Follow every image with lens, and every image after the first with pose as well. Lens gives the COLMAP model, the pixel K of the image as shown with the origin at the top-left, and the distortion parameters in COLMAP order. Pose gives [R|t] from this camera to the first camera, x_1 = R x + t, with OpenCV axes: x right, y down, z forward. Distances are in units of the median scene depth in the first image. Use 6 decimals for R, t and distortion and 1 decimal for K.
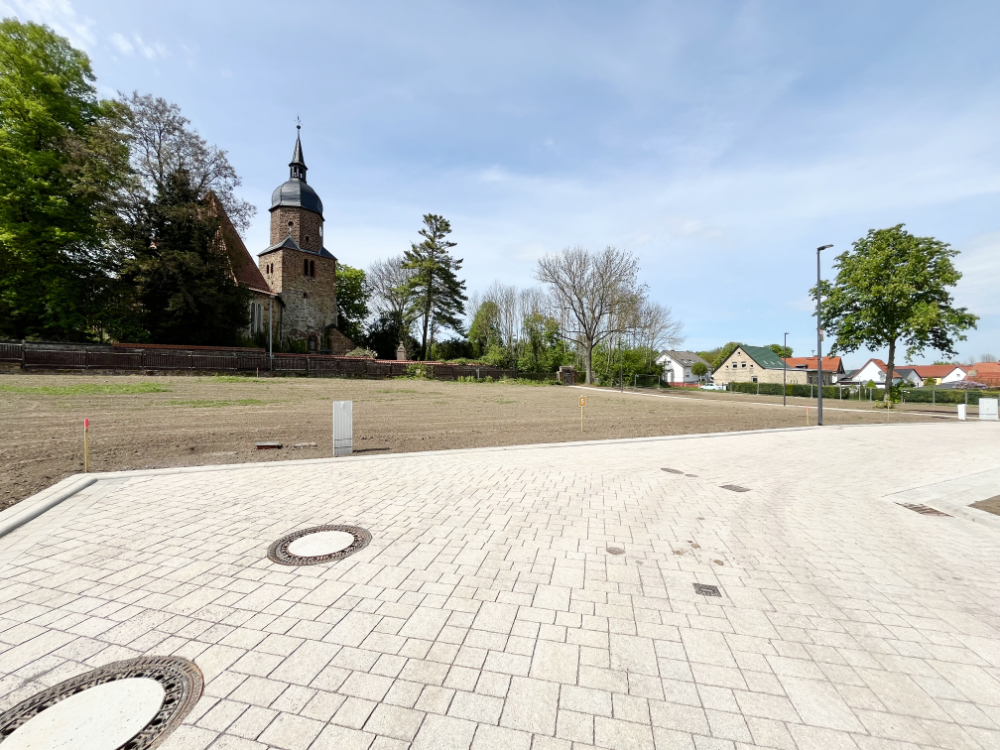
lens RADIAL K [[401.9, 0, 500.0], [0, 401.9, 375.0], [0, 0, 1]] dist [-0.003229, -0.000085]
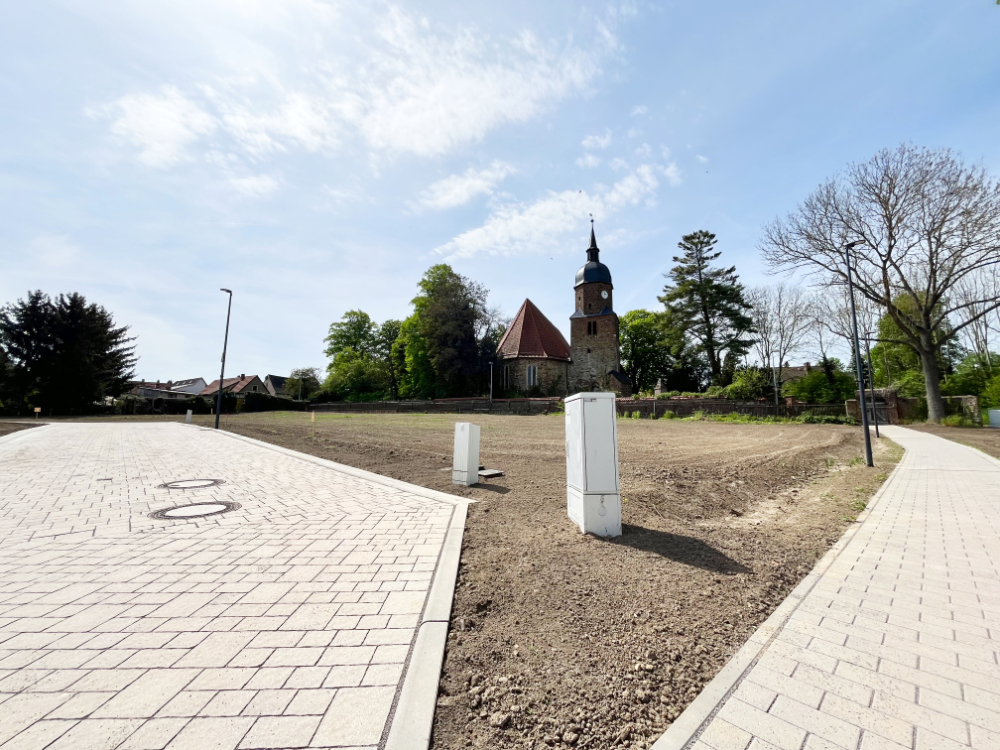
lens RADIAL K [[401.9, 0, 500.0], [0, 401.9, 375.0], [0, 0, 1]] dist [-0.003229, -0.000085]
pose [[0.260884, -0.118085, -0.958121, 0.601319], [-0.007459, 0.992214, -0.124318, 0.028785], [0.965341, 0.039579, 0.257972, 0.420128]]
